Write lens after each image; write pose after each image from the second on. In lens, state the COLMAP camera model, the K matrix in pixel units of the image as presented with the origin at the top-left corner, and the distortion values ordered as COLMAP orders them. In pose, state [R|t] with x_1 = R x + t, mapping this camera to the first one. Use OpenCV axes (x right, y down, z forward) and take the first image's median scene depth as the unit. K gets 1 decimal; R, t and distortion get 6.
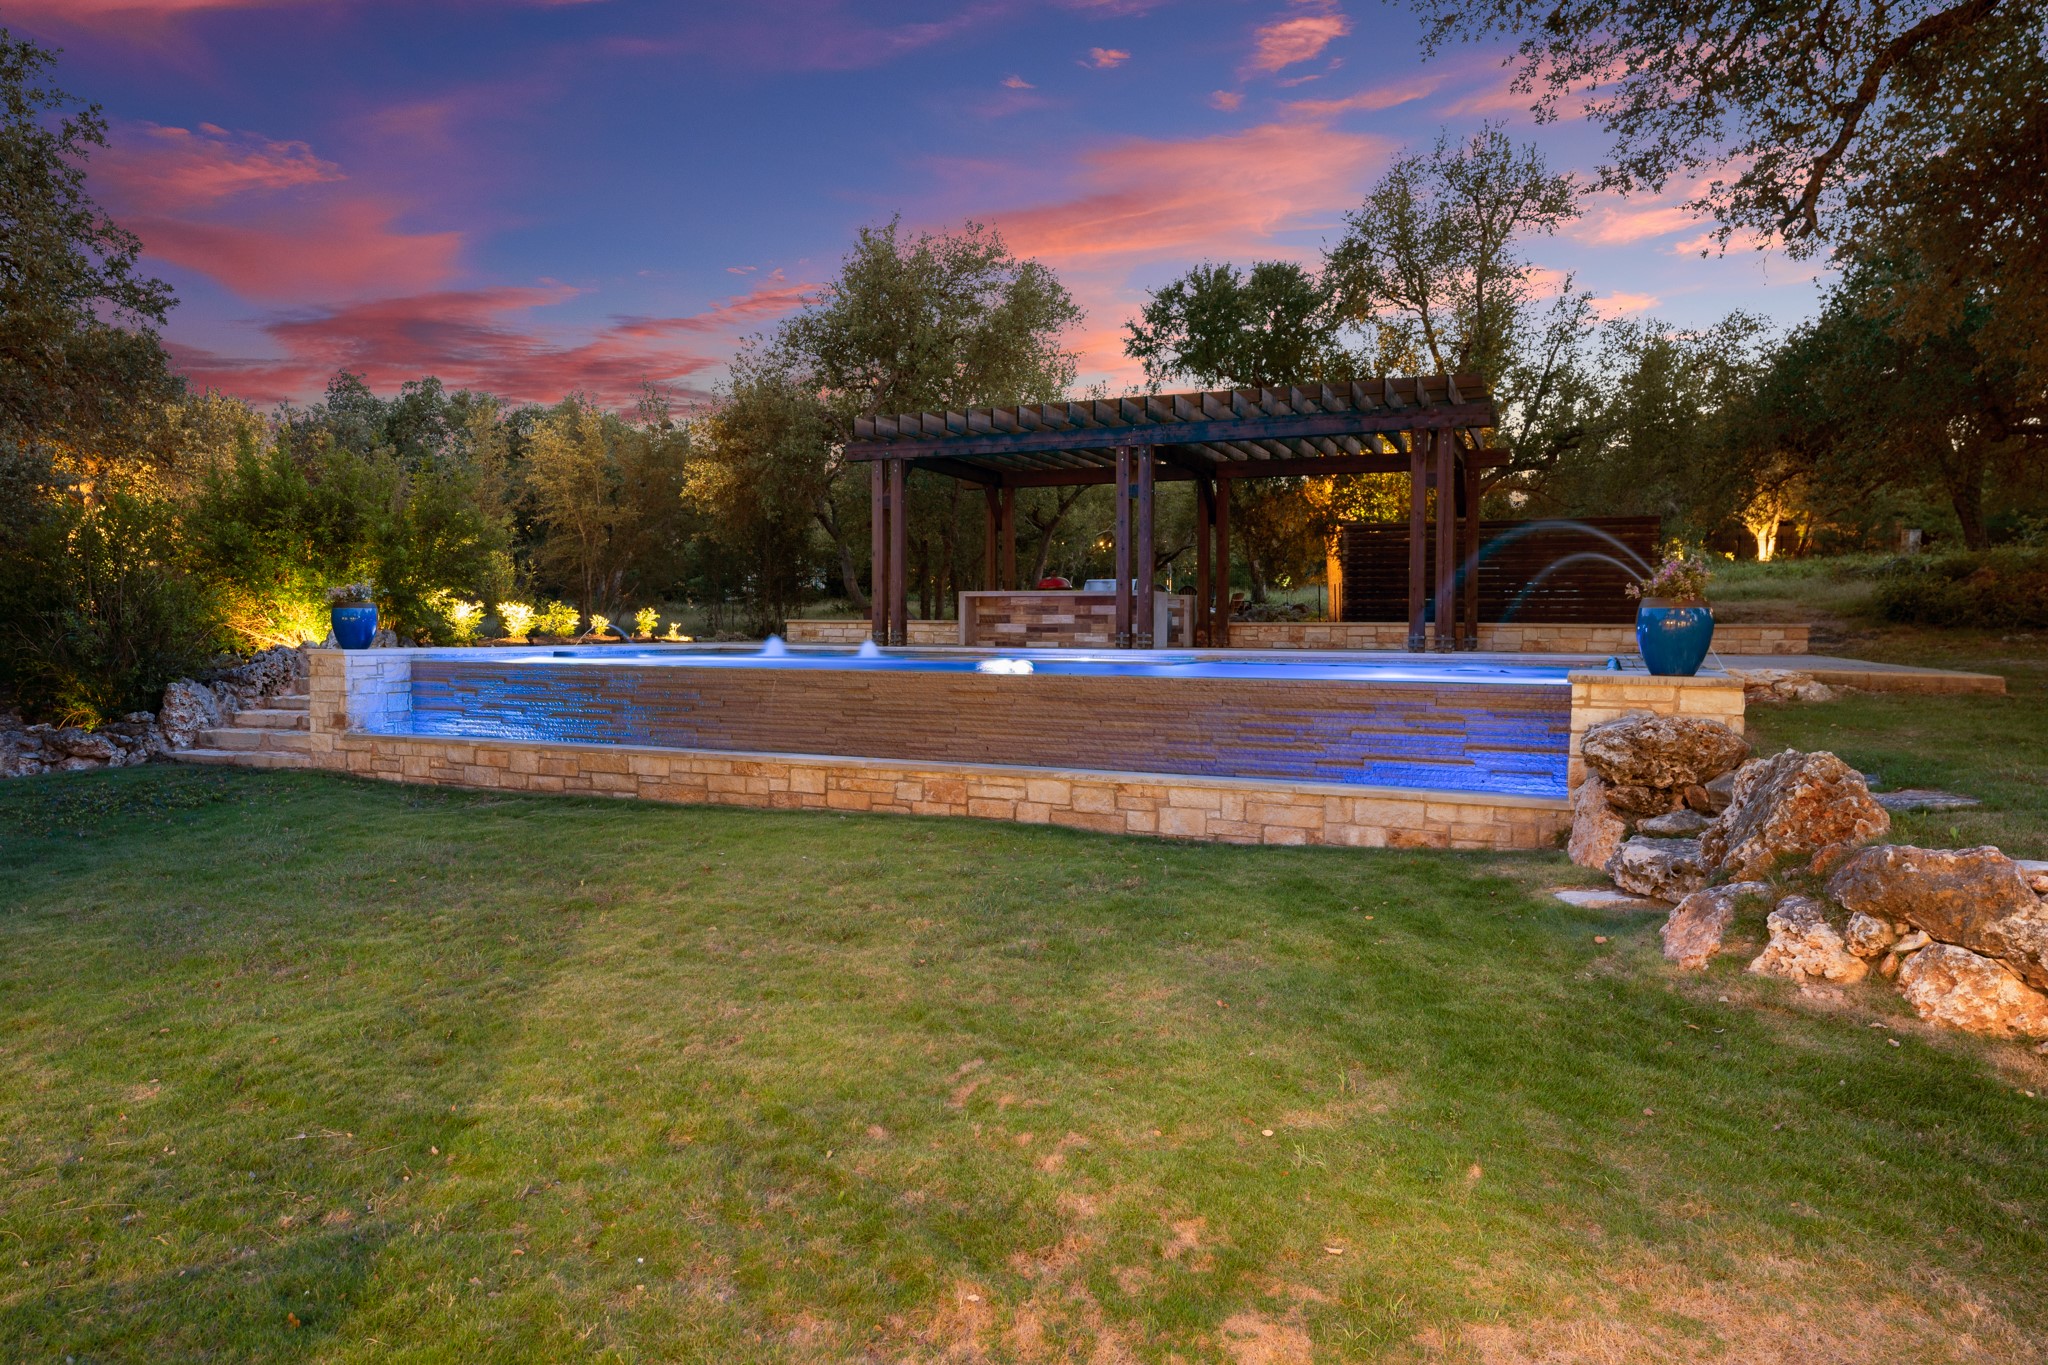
lens RADIAL K [[1309.2, 0, 1024.0], [0, 1309.2, 682.5], [0, 0, 1]] dist [0.031033, -0.000338]
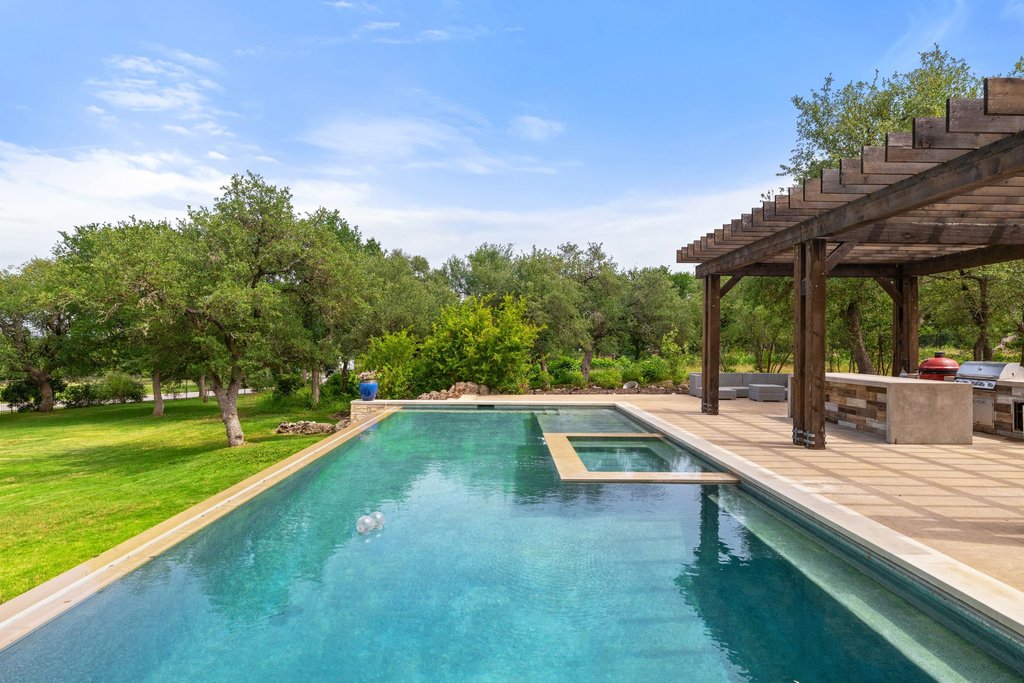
lens RADIAL K [[601.0, 0, 512.0], [0, 601.0, 341.5], [0, 0, 1]] dist [-0.000781, -0.000346]
pose [[0.390091, -0.005424, -0.920760, 0.363438], [-0.039777, 0.998950, -0.022737, -0.074961], [0.919917, 0.045494, 0.389466, 0.538287]]
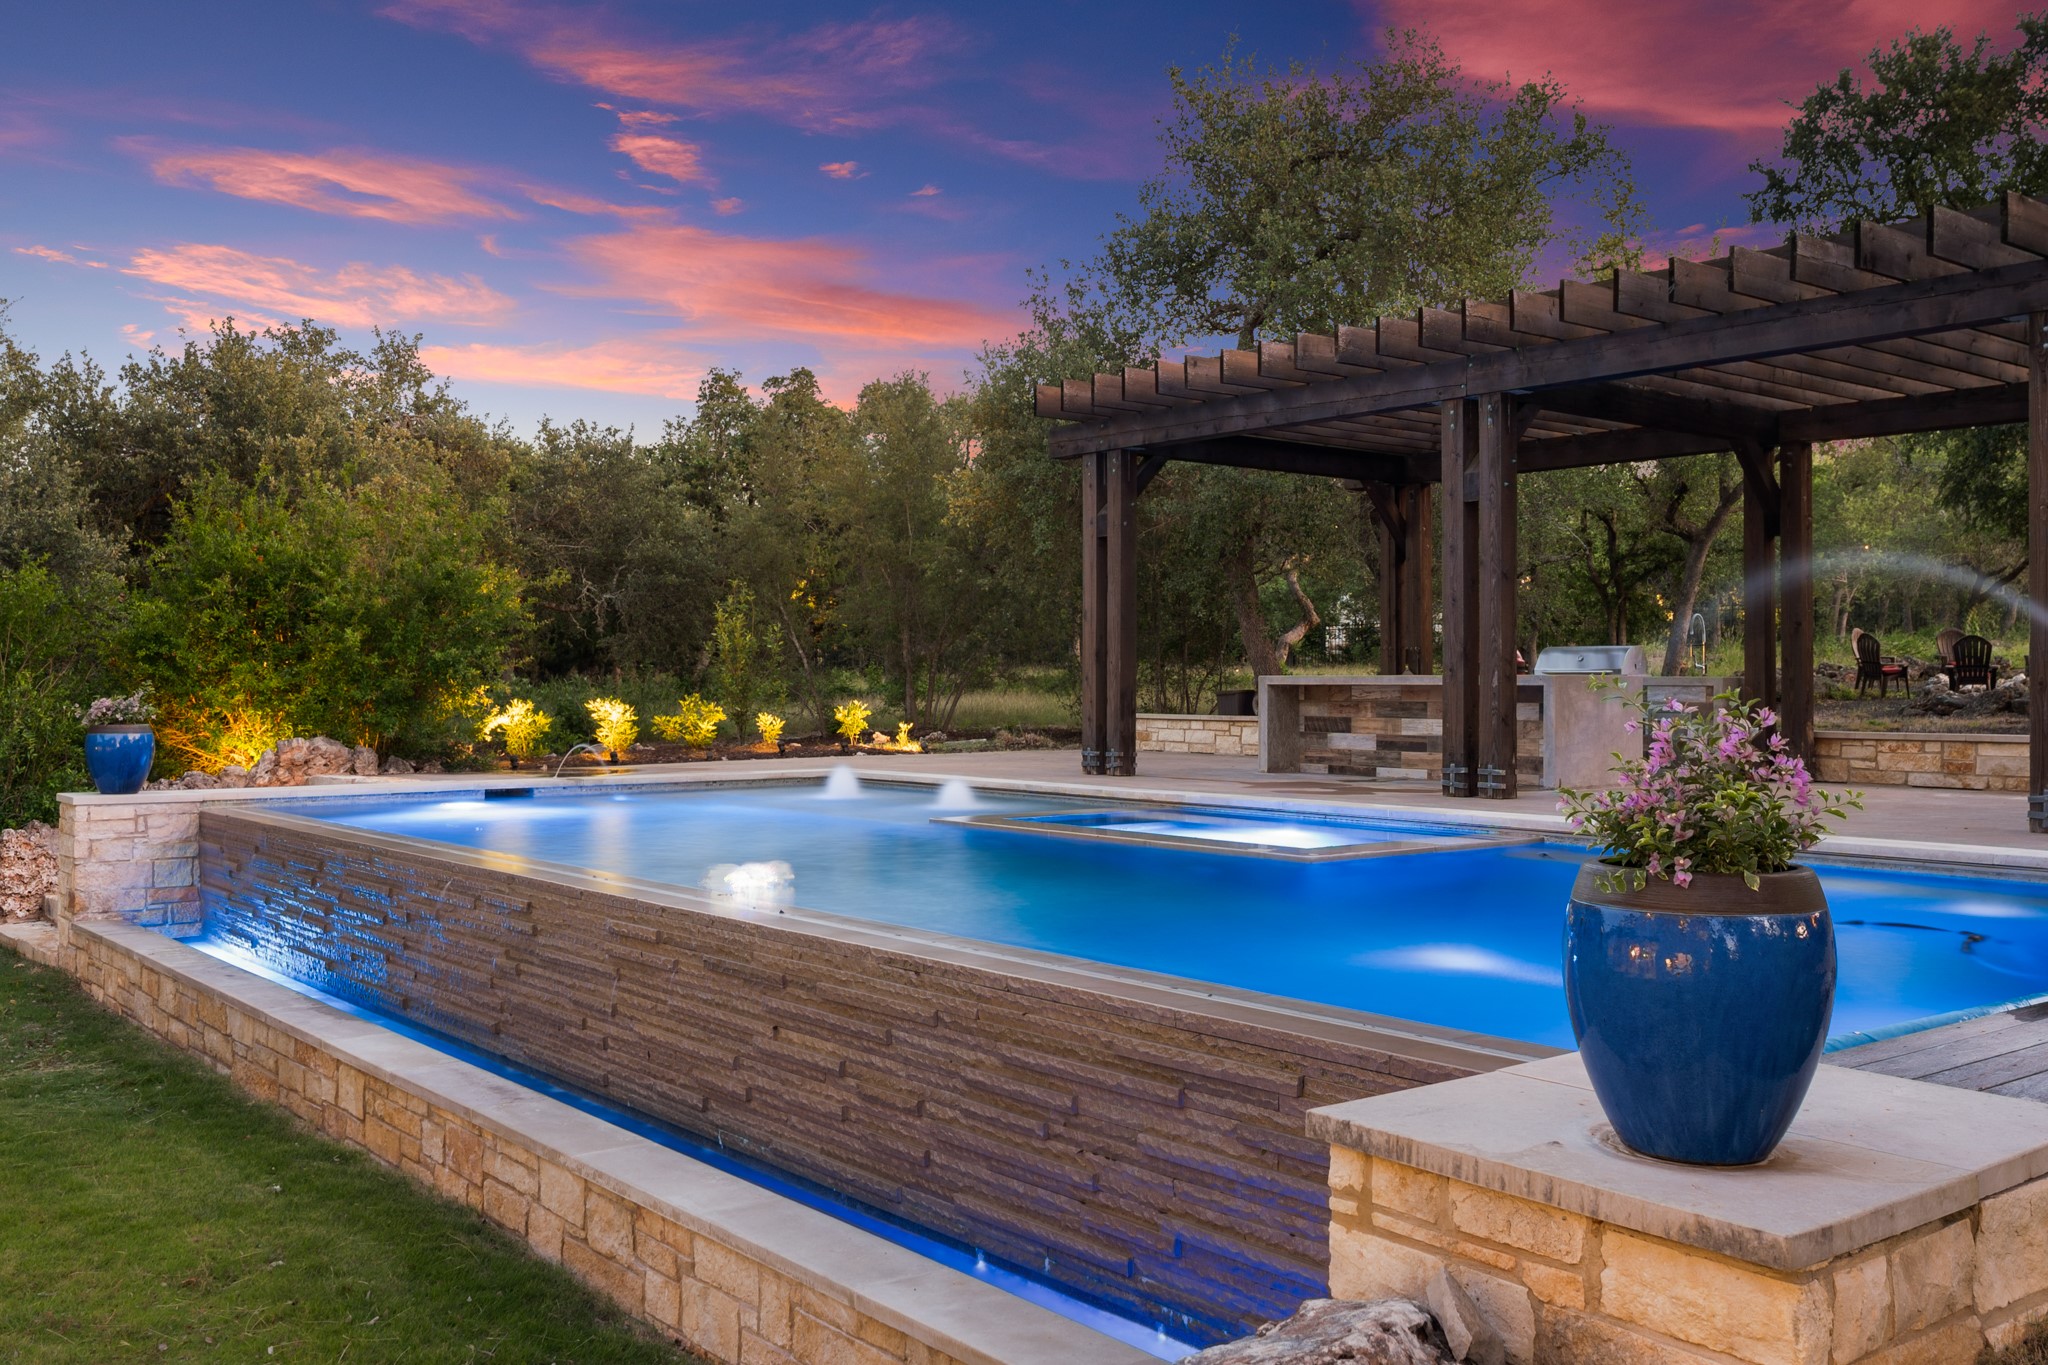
lens RADIAL K [[1855.0, 0, 1024.0], [0, 1855.0, 682.5], [0, 0, 1]] dist [0.007206, 0.005472]
pose [[0.880792, -0.003290, -0.473492, 0.236098], [-0.014907, 0.999287, -0.034674, -0.037280], [0.473269, 0.037599, 0.880115, 0.250920]]
